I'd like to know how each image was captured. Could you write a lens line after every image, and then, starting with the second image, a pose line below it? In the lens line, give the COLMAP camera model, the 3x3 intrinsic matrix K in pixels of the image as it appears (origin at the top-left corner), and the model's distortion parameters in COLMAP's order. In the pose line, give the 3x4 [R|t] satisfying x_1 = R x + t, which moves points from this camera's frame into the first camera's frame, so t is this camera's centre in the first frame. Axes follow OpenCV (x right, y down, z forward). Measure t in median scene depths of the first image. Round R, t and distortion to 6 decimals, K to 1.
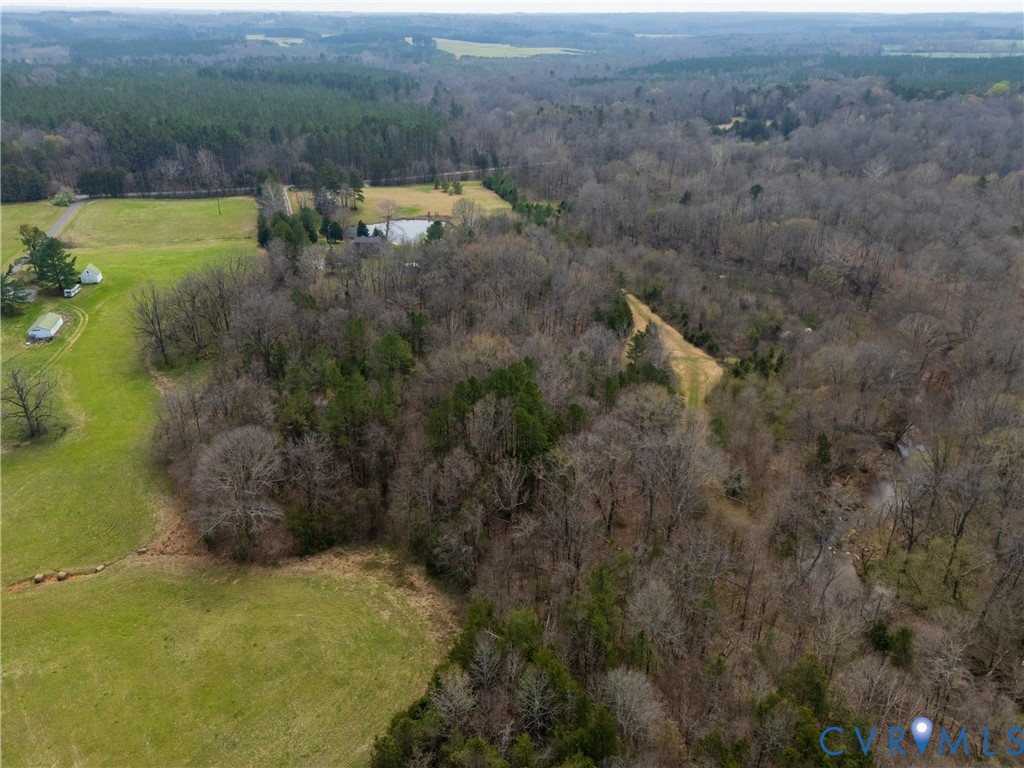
lens RADIAL K [[756.7, 0, 505.6], [0, 756.7, 376.4], [0, 0, 1]] dist [0.067252, -0.068239]
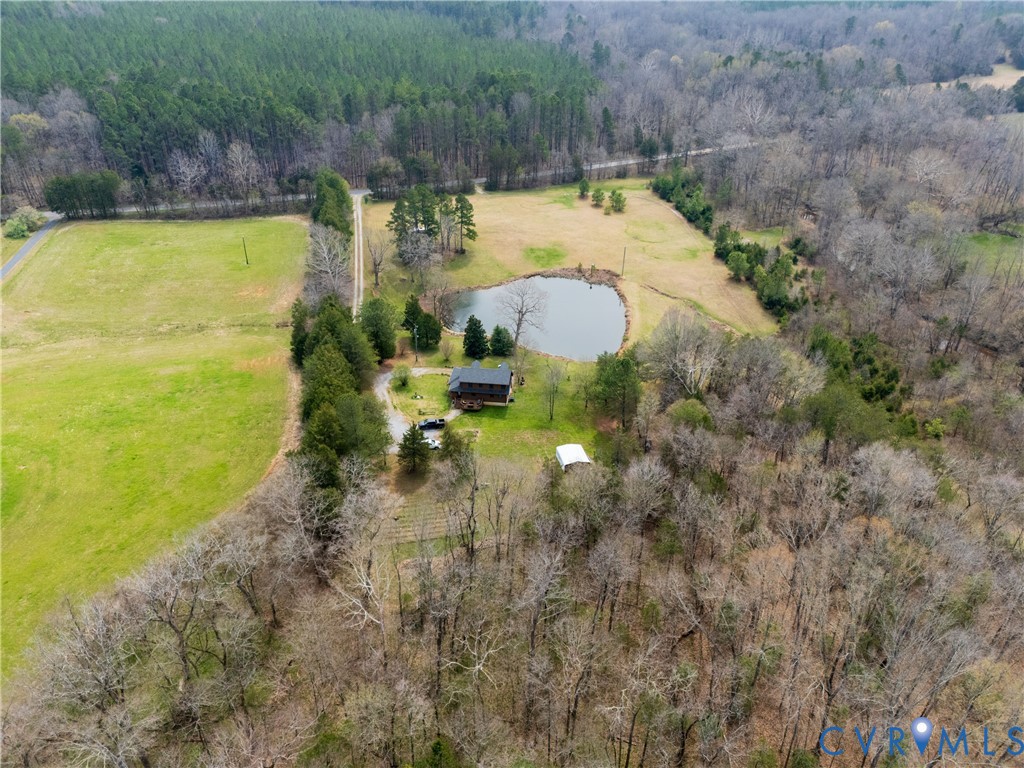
lens RADIAL K [[756.7, 0, 505.6], [0, 756.7, 376.4], [0, 0, 1]] dist [0.067252, -0.068239]
pose [[0.991336, 0.062278, -0.115648, -0.073955], [-0.050332, 0.993356, 0.103488, -0.162488], [0.121325, -0.096770, 0.987885, 0.335735]]
